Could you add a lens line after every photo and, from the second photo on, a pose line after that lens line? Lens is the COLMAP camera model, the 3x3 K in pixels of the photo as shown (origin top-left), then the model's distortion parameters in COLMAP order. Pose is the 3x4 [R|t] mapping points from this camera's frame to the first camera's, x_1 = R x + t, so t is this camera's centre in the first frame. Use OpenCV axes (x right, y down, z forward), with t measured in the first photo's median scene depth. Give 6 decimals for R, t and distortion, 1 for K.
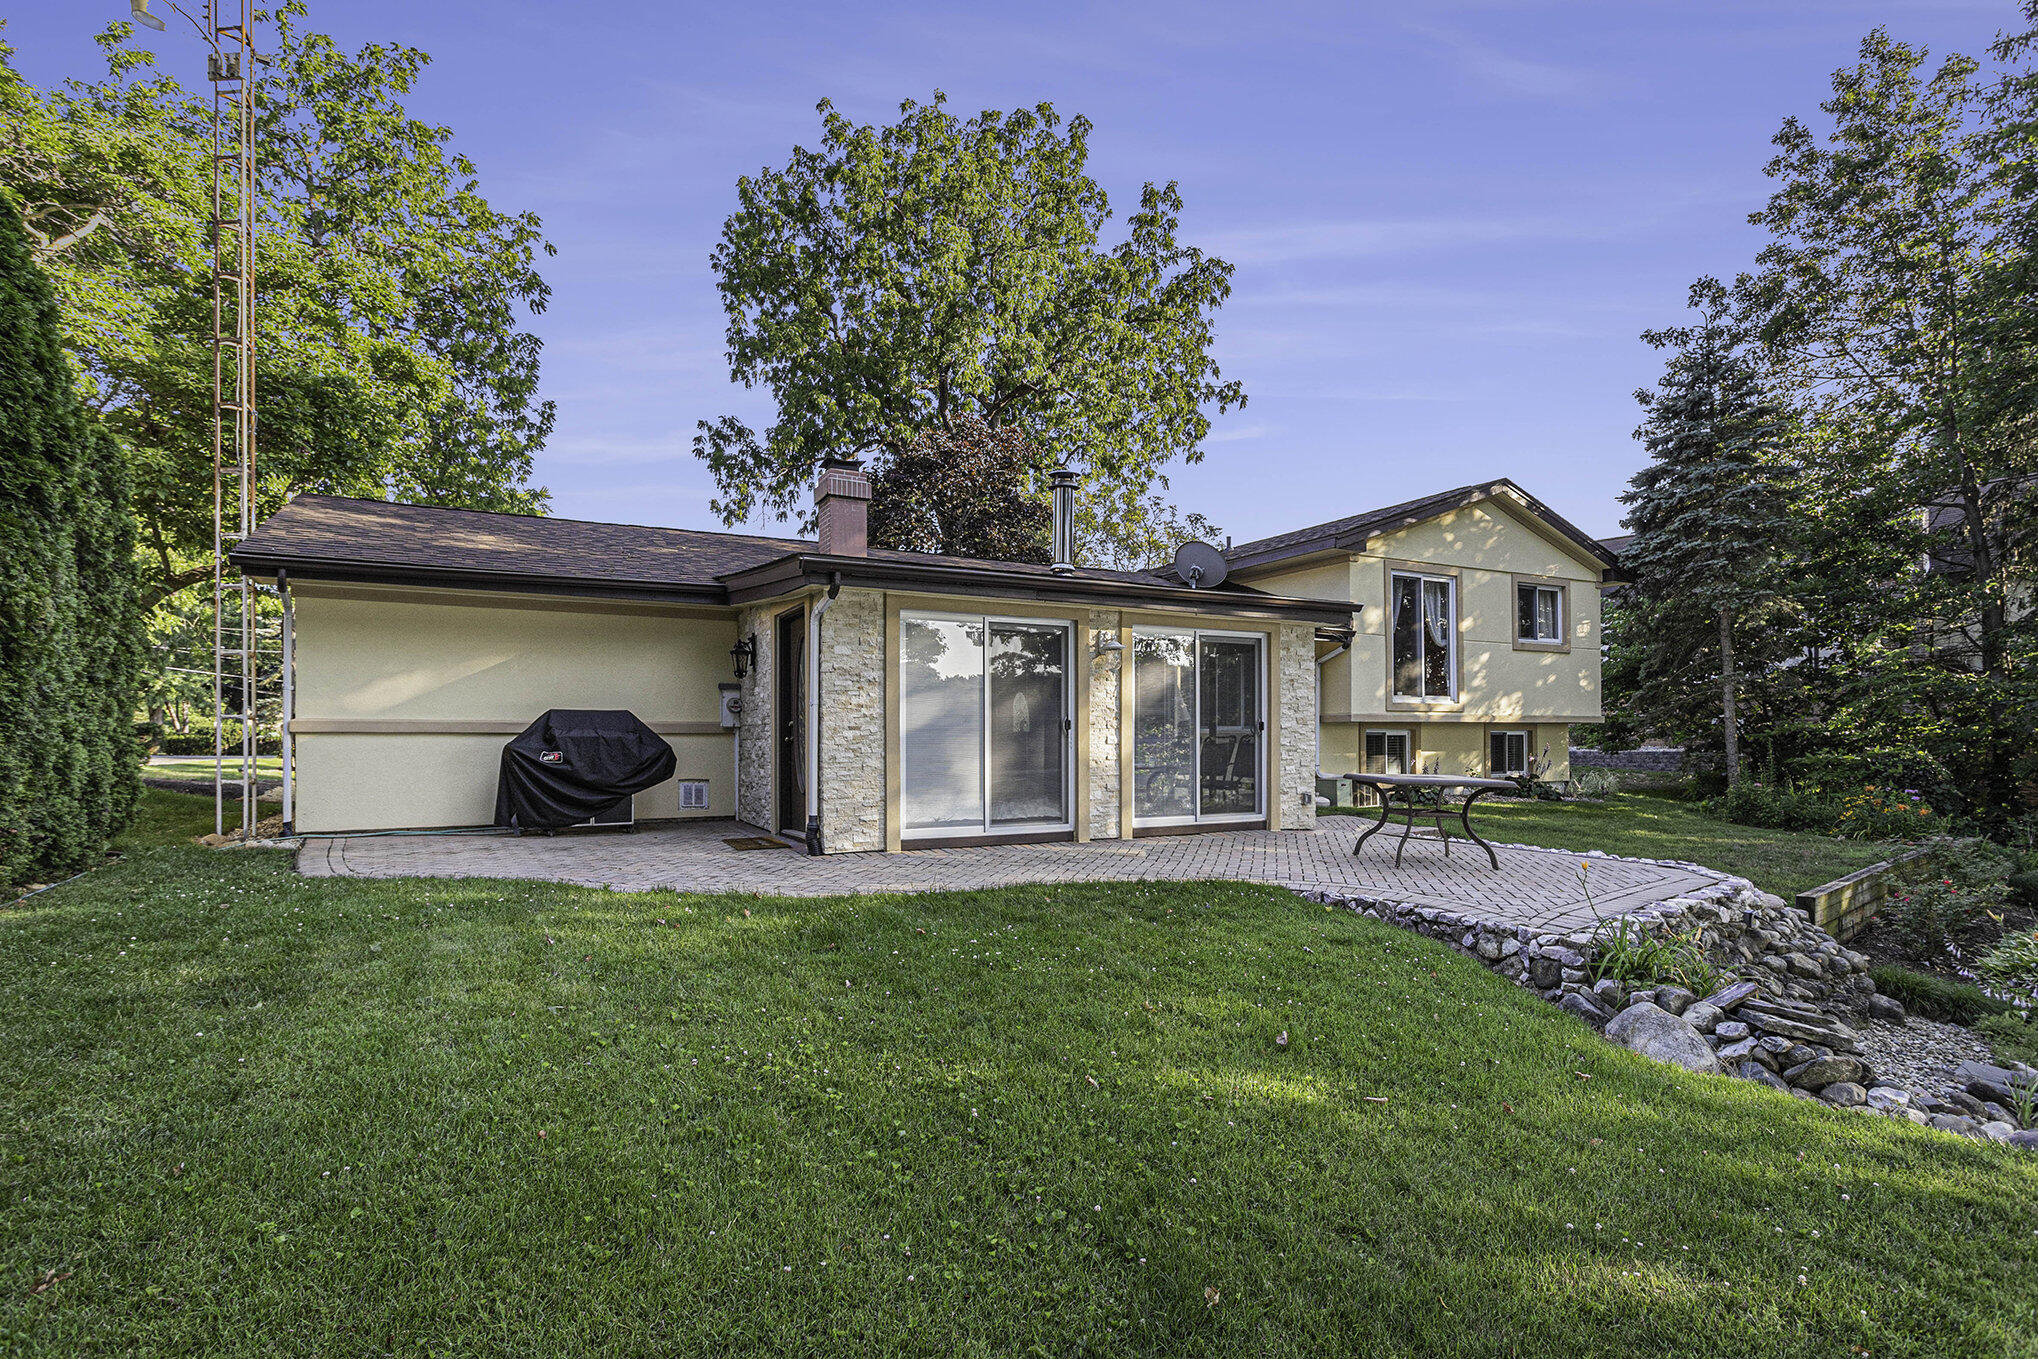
lens RADIAL K [[1012.2, 0, 1019.0], [0, 1012.2, 679.5], [0, 0, 1]] dist [-0.000769, 0.000532]
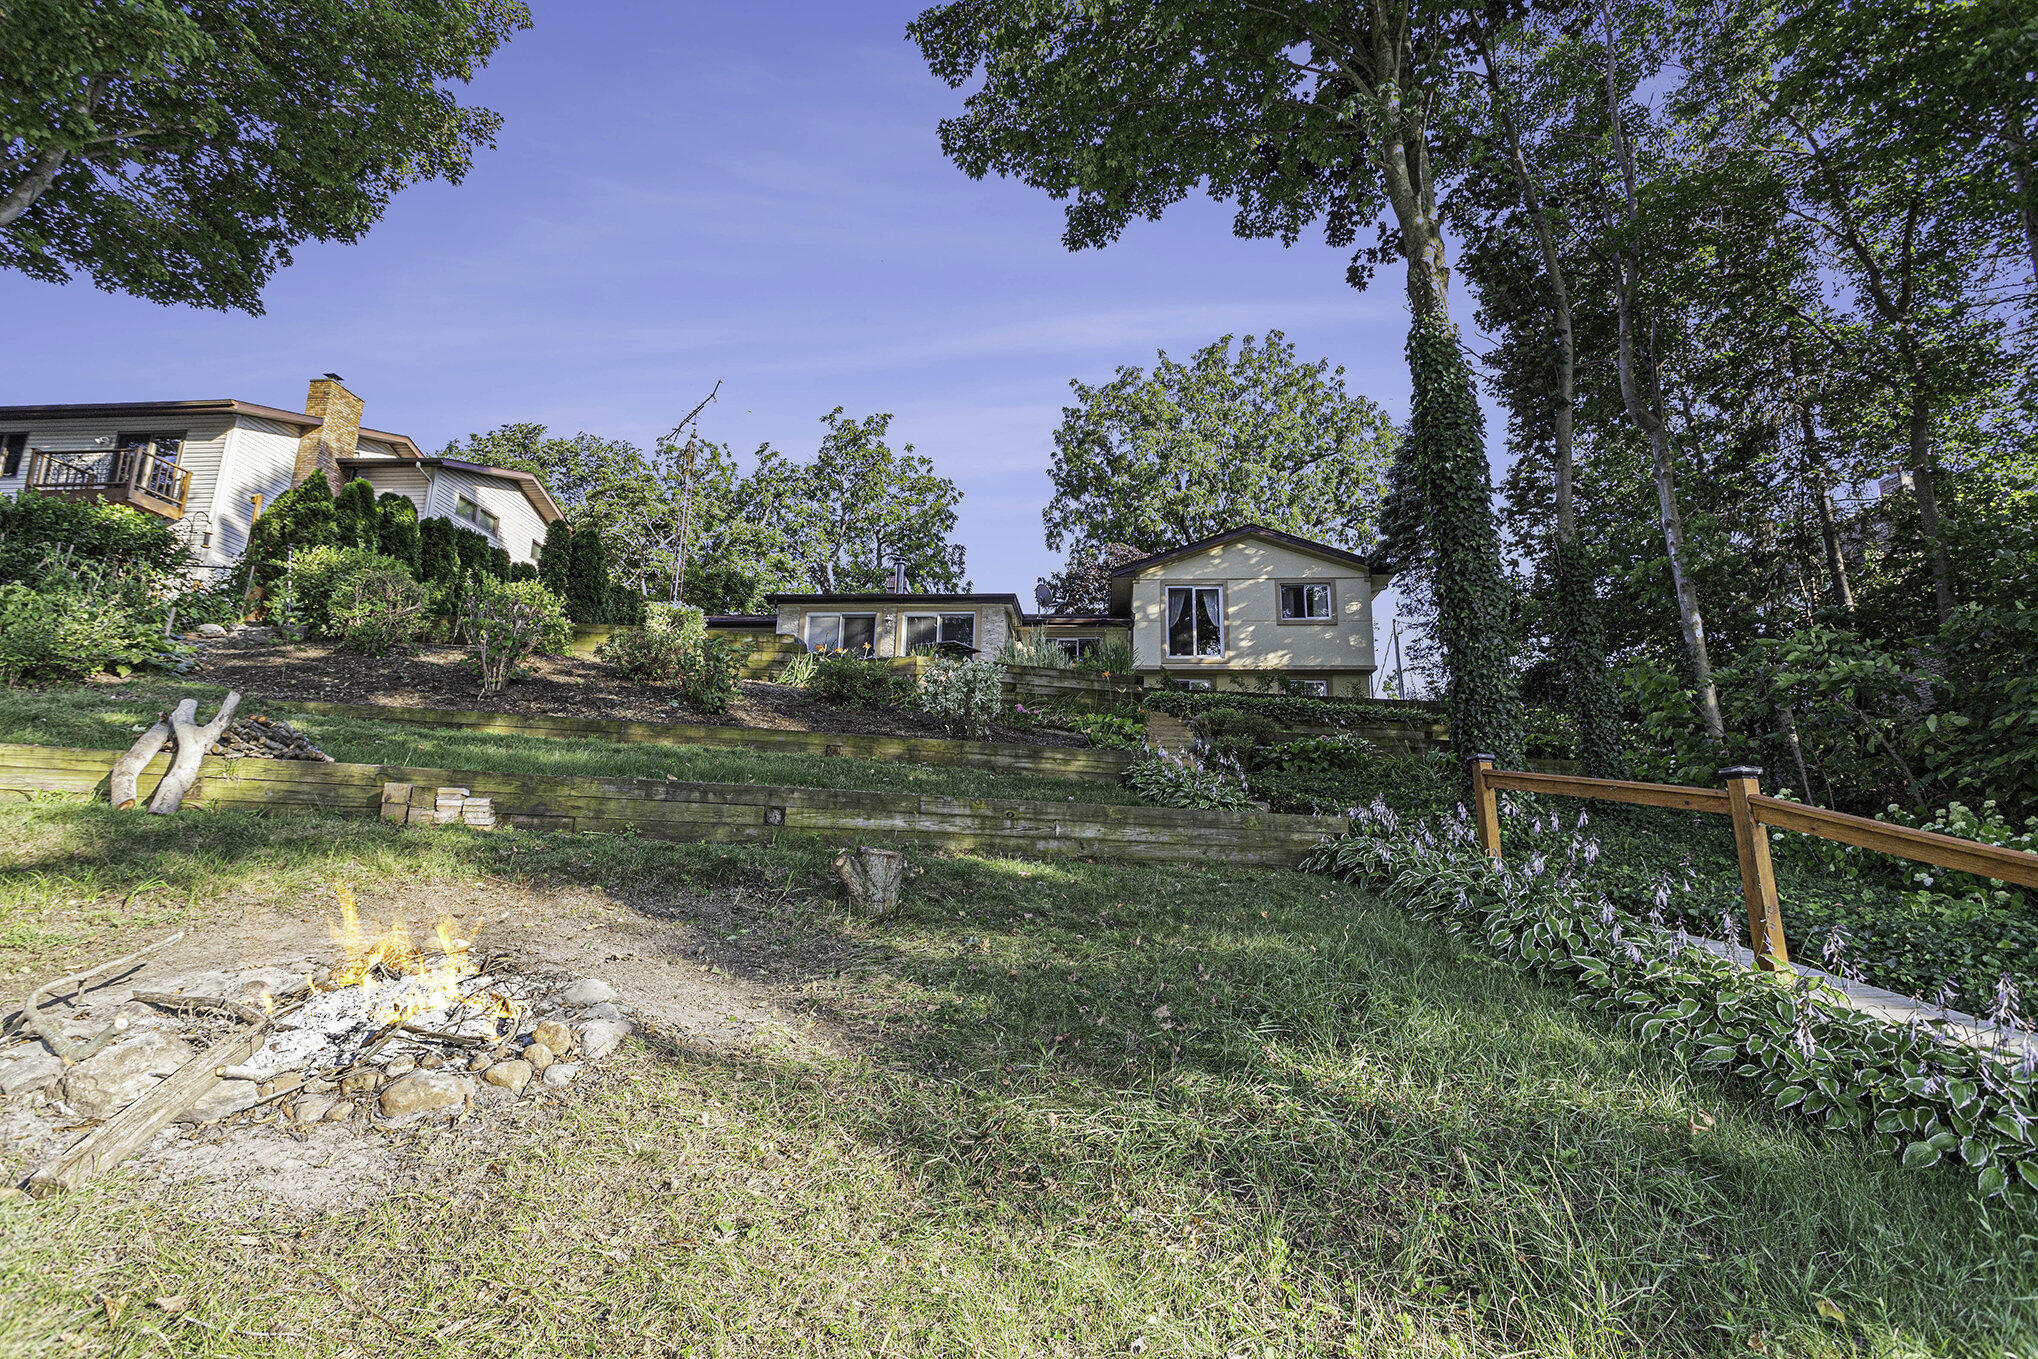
lens RADIAL K [[1012.2, 0, 1019.0], [0, 1012.2, 679.5], [0, 0, 1]] dist [-0.000769, 0.000532]
pose [[0.808625, -0.094877, -0.580623, 1.113555], [-0.010716, 0.984372, -0.175775, 0.354463], [0.588226, 0.148358, 0.794971, -0.517476]]
